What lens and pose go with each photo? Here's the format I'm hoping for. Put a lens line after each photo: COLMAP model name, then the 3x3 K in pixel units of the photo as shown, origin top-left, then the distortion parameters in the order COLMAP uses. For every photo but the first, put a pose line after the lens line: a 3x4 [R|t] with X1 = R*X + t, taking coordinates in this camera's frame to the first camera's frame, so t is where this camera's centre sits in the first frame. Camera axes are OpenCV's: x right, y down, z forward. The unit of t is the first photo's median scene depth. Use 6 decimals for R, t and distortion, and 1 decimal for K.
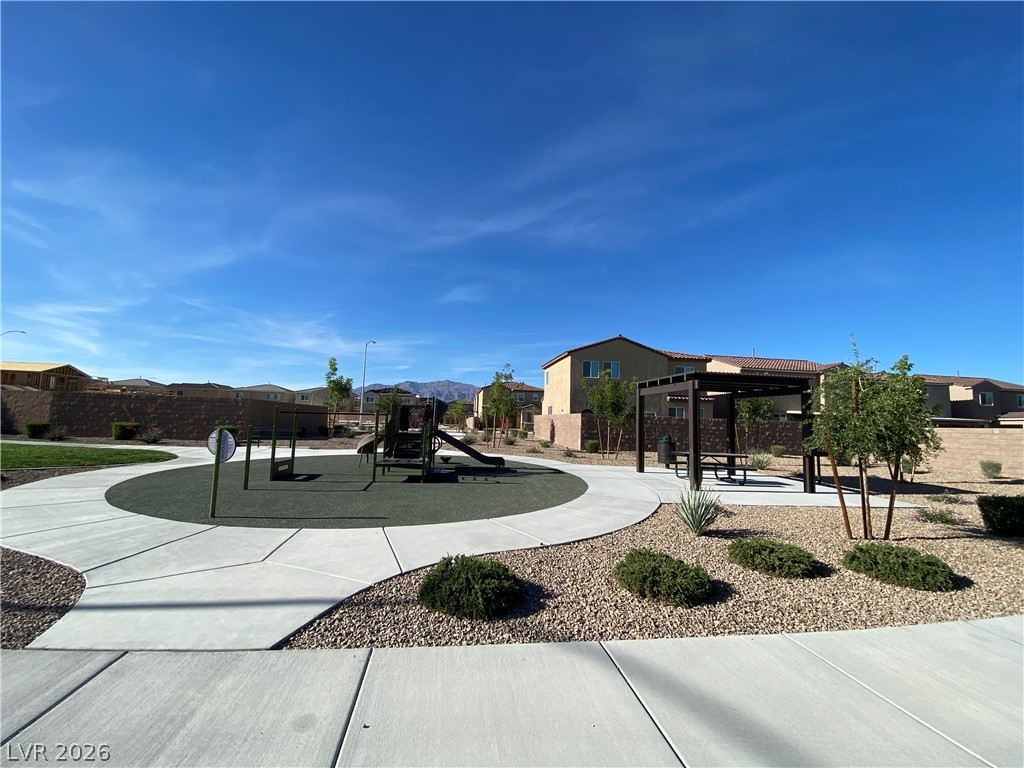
lens RADIAL K [[415.9, 0, 517.5], [0, 415.9, 385.9], [0, 0, 1]] dist [-0.000069, -0.015864]
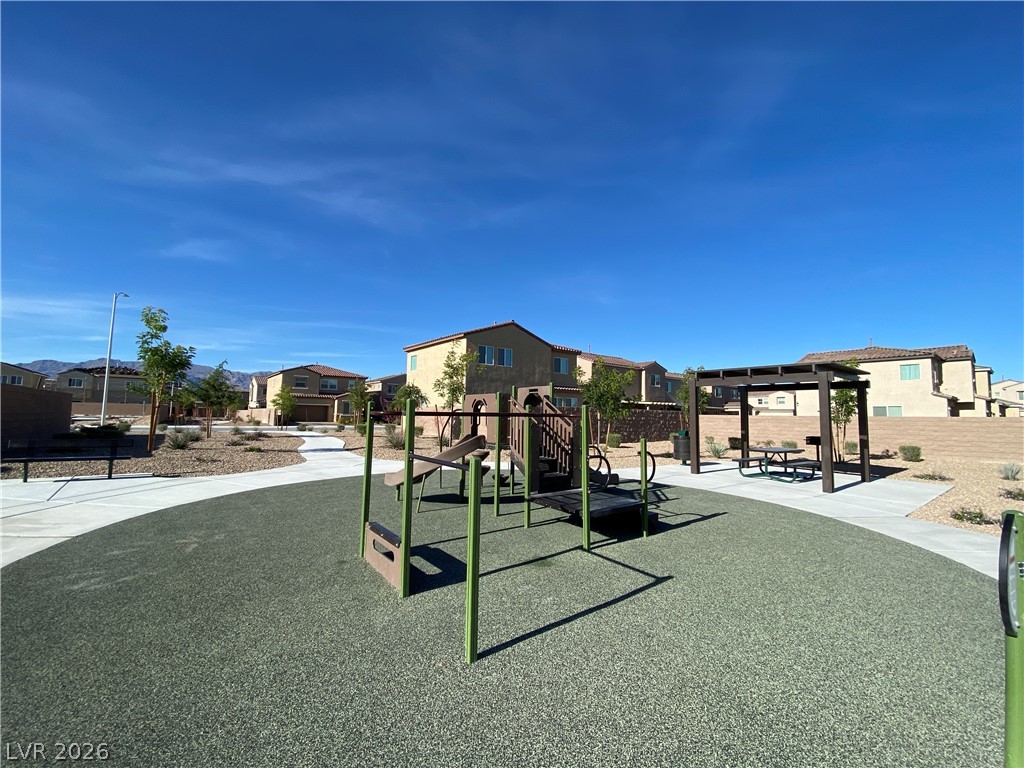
lens RADIAL K [[415.9, 0, 517.5], [0, 415.9, 385.9], [0, 0, 1]] dist [-0.000069, -0.015864]
pose [[0.856218, 0.020870, 0.516192, -0.222962], [-0.035613, 0.999191, 0.018673, 0.006867], [-0.515385, -0.034371, 0.856269, 0.190908]]
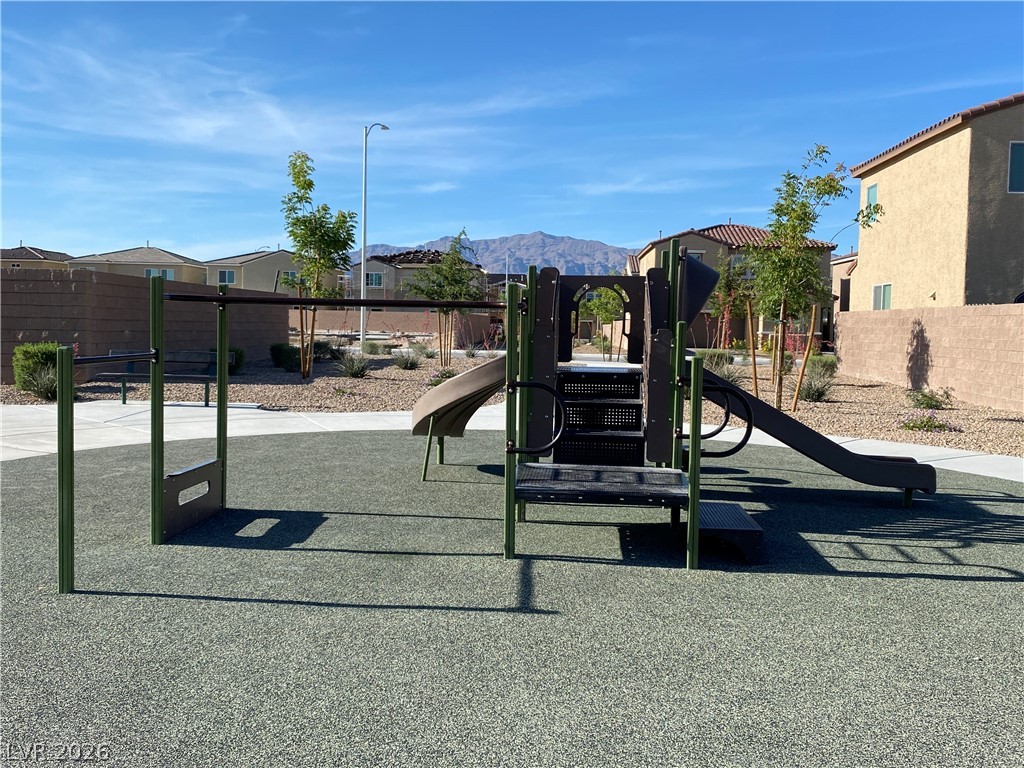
lens RADIAL K [[1017.3, 0, 512.0], [0, 1017.3, 384.0], [0, 0, 1]] dist [0.010972, 0.003424]
pose [[0.979865, 0.004212, -0.199616, -0.064628], [0.023336, 0.990509, 0.135451, 0.010105], [0.198292, -0.137381, 0.970467, 0.114969]]
